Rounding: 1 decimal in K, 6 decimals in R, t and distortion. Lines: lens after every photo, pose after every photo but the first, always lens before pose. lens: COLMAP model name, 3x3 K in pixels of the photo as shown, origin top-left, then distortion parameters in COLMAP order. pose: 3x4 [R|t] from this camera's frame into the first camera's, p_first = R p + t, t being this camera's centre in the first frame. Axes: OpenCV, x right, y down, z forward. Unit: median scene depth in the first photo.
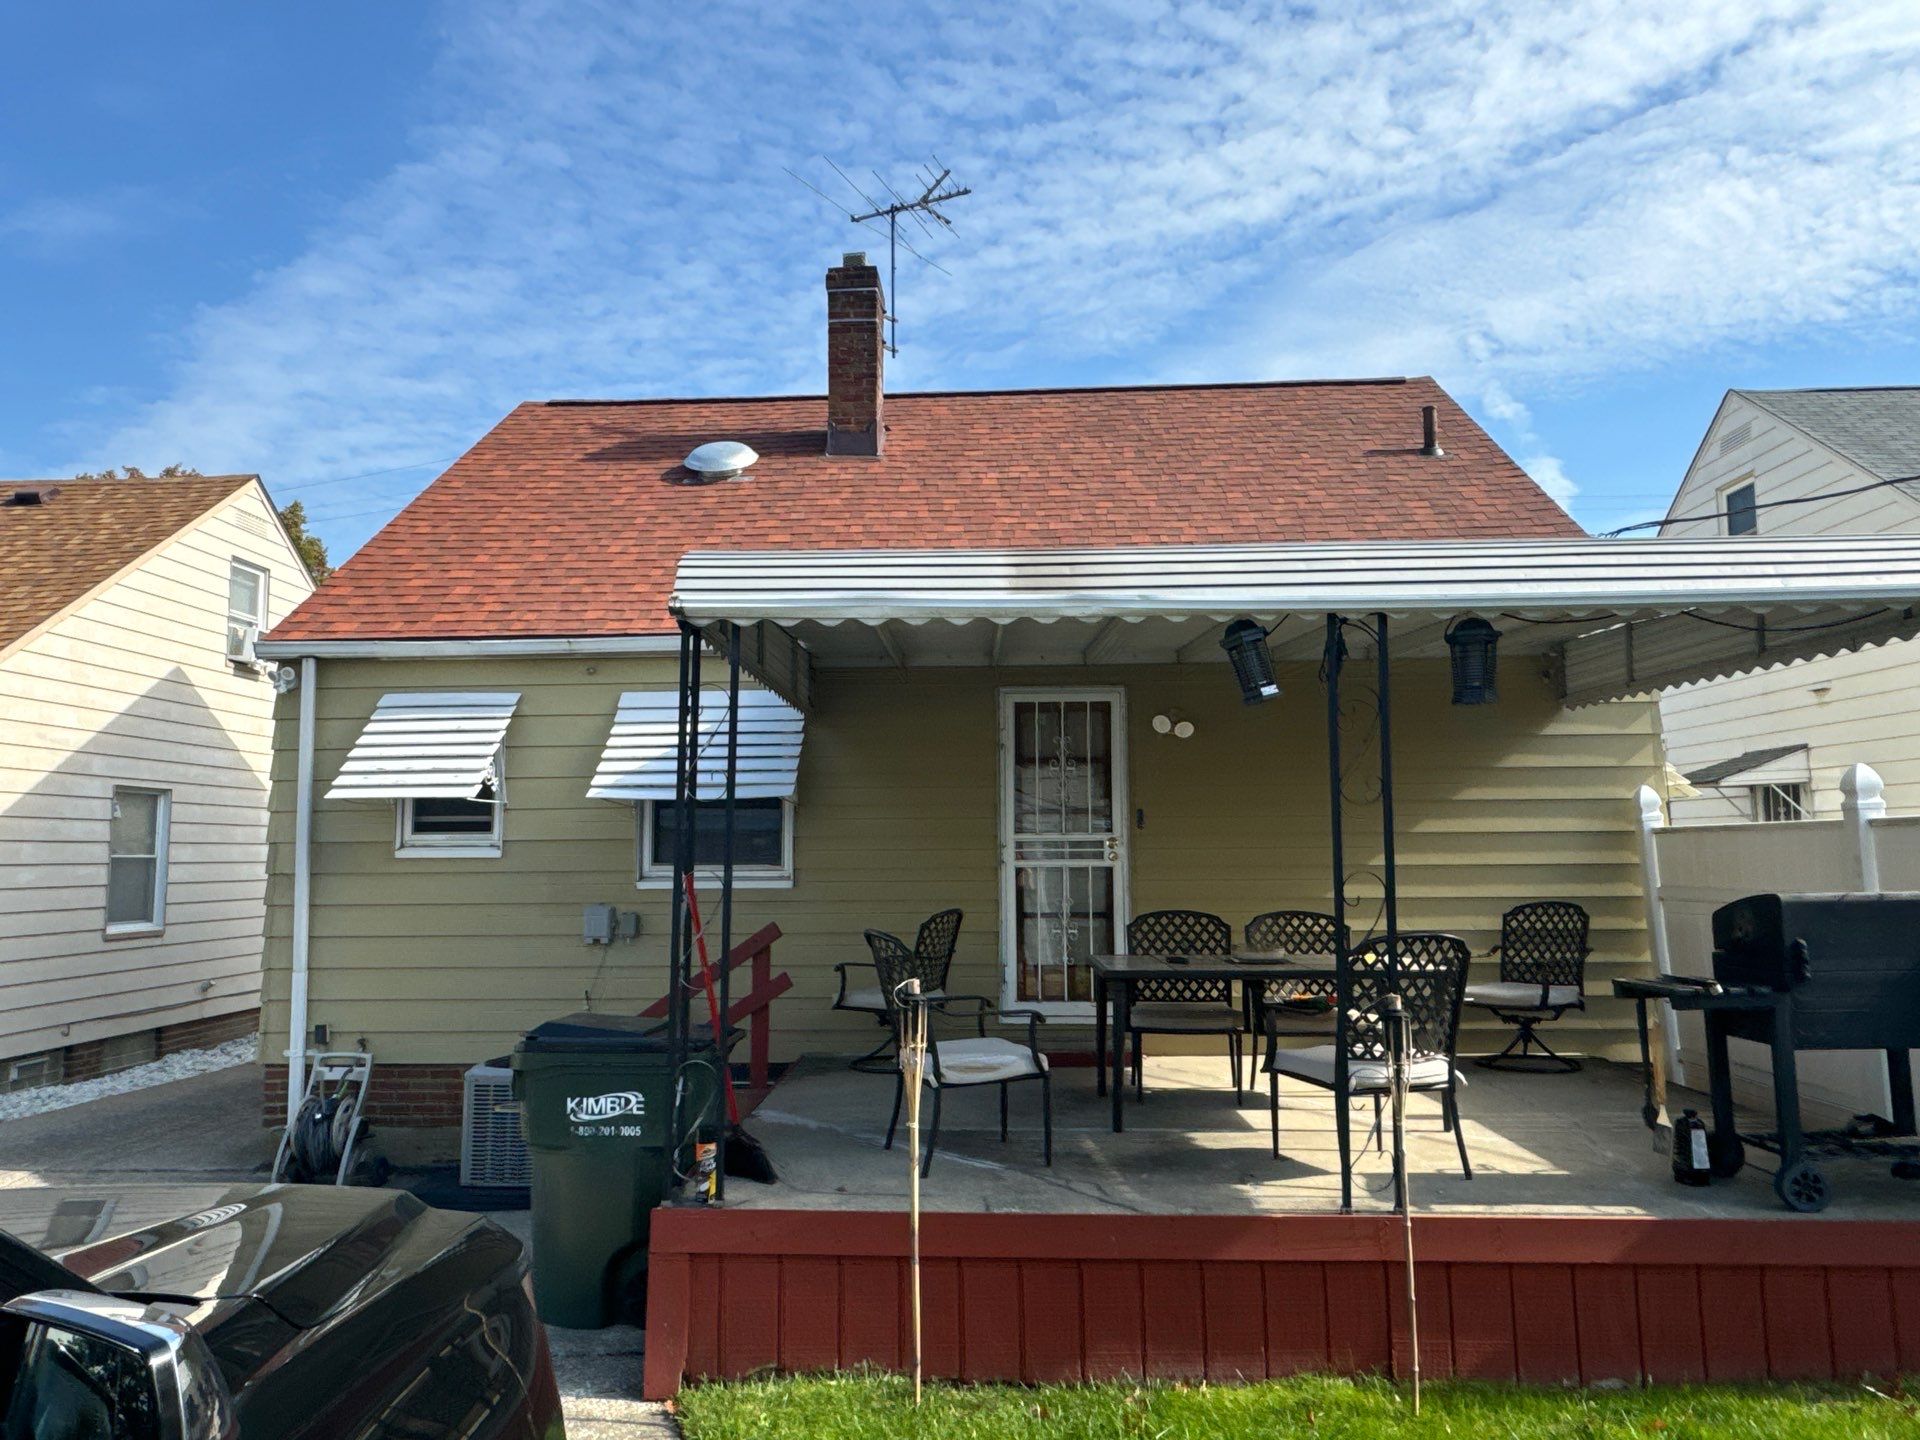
lens RADIAL K [[1243.1, 0, 960.0], [0, 1243.1, 720.0], [0, 0, 1]] dist [0.004313, 0.002821]
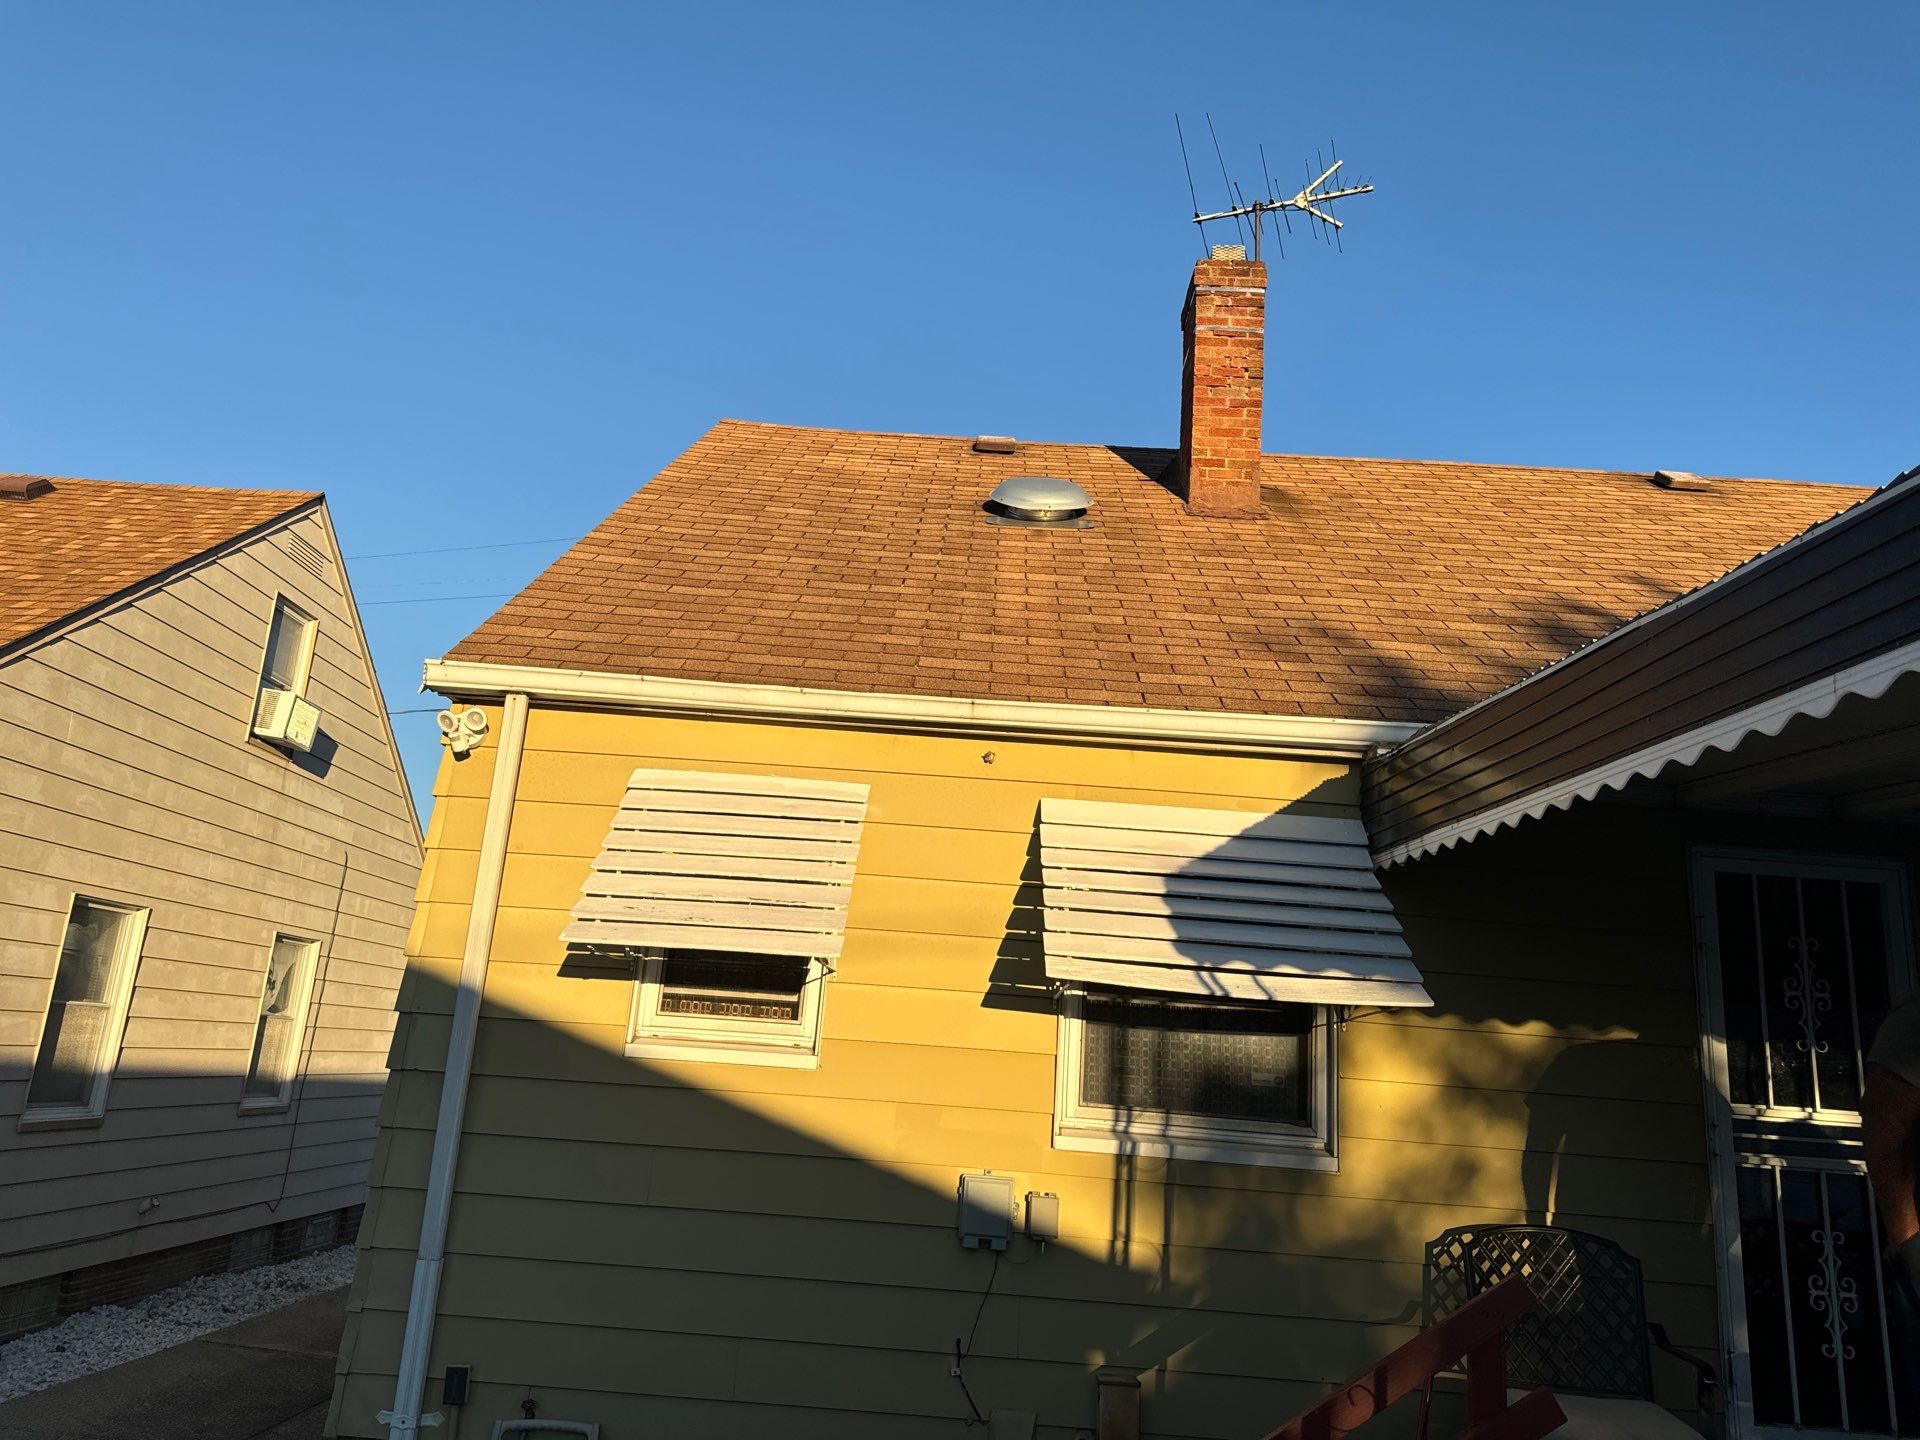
lens RADIAL K [[1327.5, 0, 960.0], [0, 1327.5, 720.0], [0, 0, 1]] dist [-0.000982, 0.001724]
pose [[0.995967, 0.087083, 0.021573, -0.329193], [-0.083047, 0.985862, -0.145532, 0.035775], [-0.033942, 0.143154, 0.989118, 0.383587]]
